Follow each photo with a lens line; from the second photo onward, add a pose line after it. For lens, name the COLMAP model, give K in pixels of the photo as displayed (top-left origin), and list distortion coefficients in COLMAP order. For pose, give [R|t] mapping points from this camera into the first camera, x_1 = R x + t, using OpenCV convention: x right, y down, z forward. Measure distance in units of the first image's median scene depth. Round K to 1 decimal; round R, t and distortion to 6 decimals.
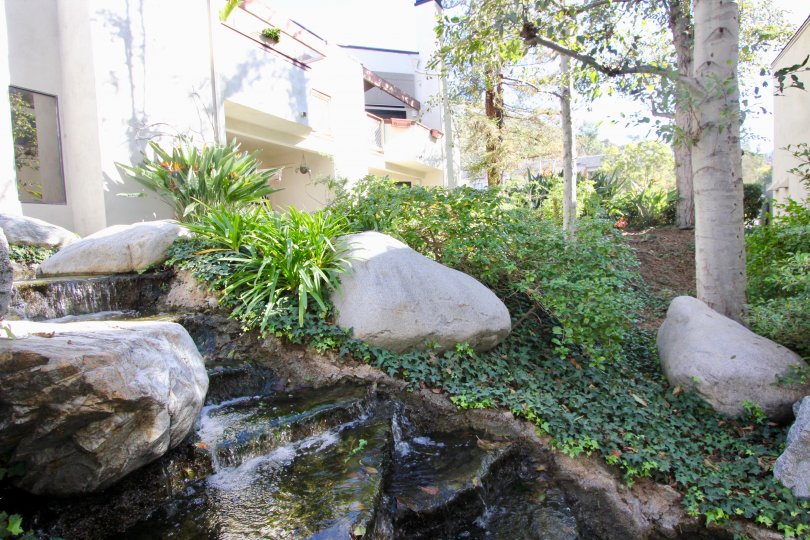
lens RADIAL K [[438.0, 0, 421.3], [0, 438.0, 266.3], [0, 0, 1]] dist [-0.021681, 0.006295]
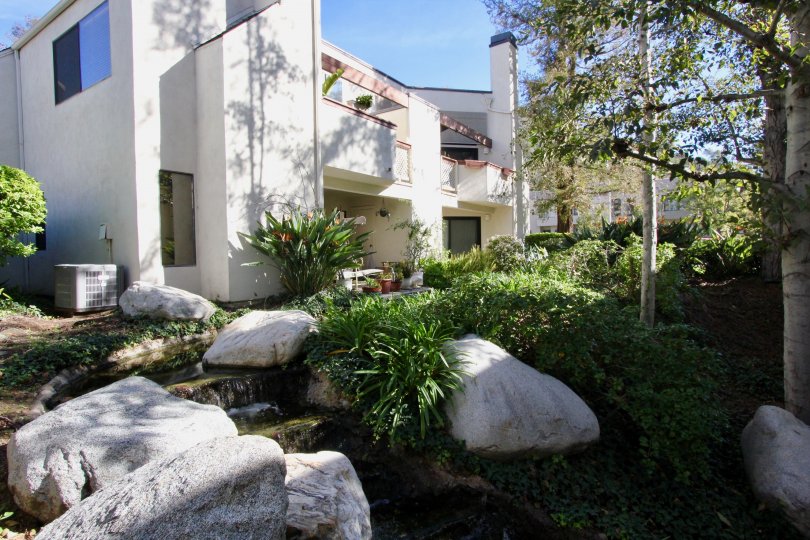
lens RADIAL K [[438.0, 0, 421.3], [0, 438.0, 266.3], [0, 0, 1]] dist [-0.021681, 0.006295]
pose [[0.990817, 0.030109, -0.131814, -0.103439], [-0.033022, 0.999255, -0.019973, -0.235801], [0.131115, 0.024142, 0.991073, -0.150021]]
